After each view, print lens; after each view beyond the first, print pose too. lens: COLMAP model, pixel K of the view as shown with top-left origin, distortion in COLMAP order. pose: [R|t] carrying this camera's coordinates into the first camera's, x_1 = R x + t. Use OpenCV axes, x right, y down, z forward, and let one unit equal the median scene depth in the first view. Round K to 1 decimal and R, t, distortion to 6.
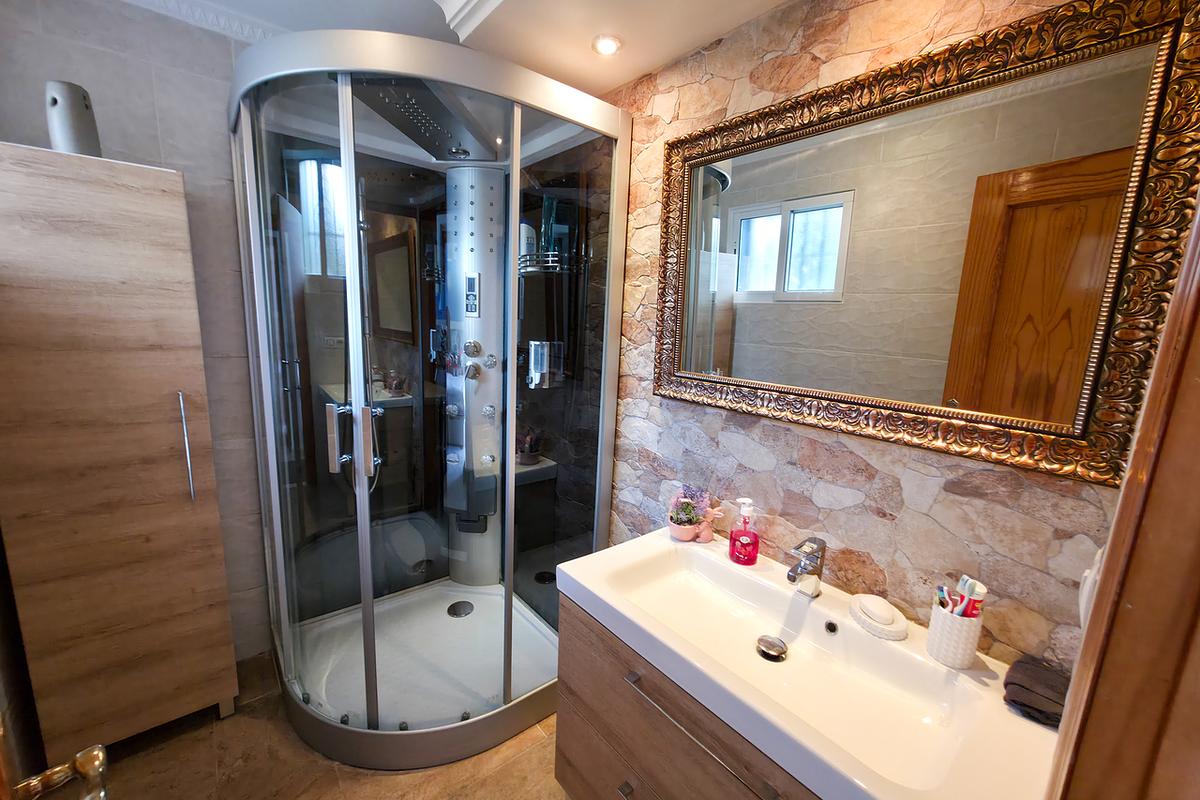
lens RADIAL K [[473.3, 0, 602.5], [0, 473.3, 405.3], [0, 0, 1]] dist [-0.014174, -0.000327]
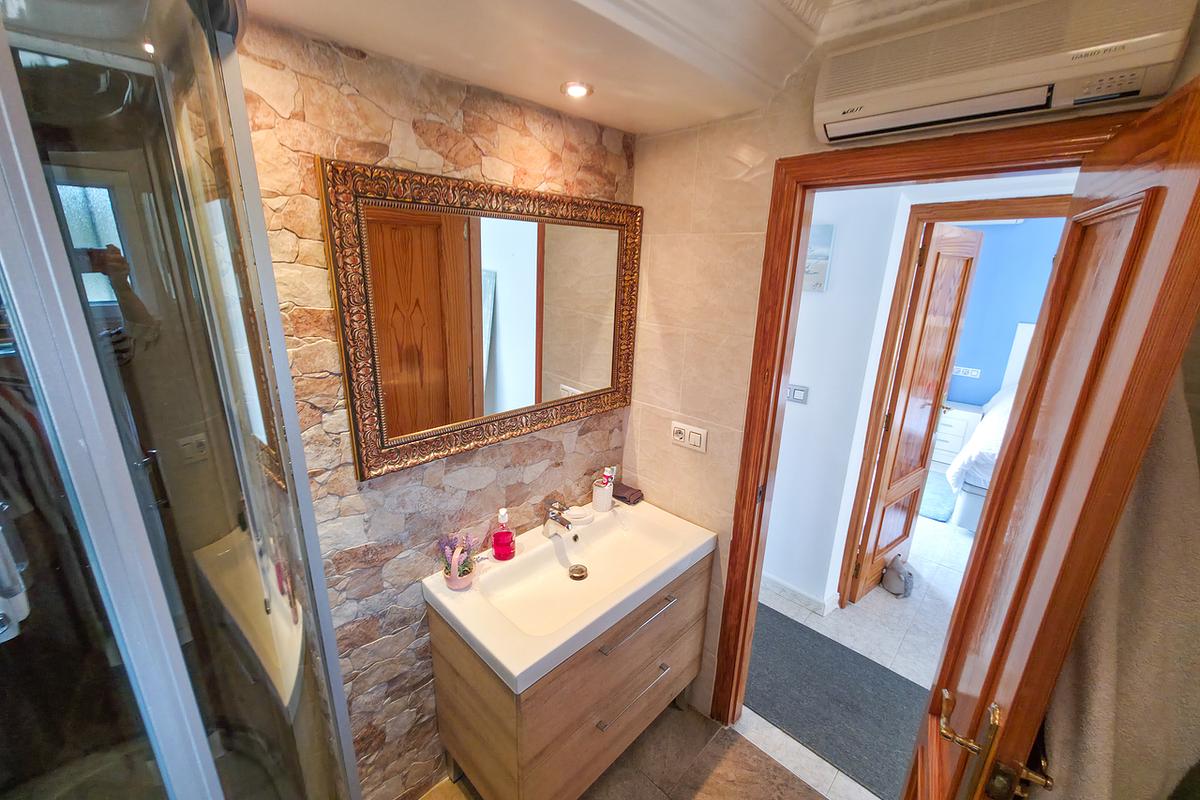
lens RADIAL K [[473.3, 0, 602.2], [0, 473.3, 401.7], [0, 0, 1]] dist [-0.014174, -0.000327]
pose [[-0.103232, -0.322217, 0.941020, -0.799184], [0.144472, 0.931185, 0.334698, -0.444149], [-0.984109, 0.170503, -0.049577, 0.768124]]
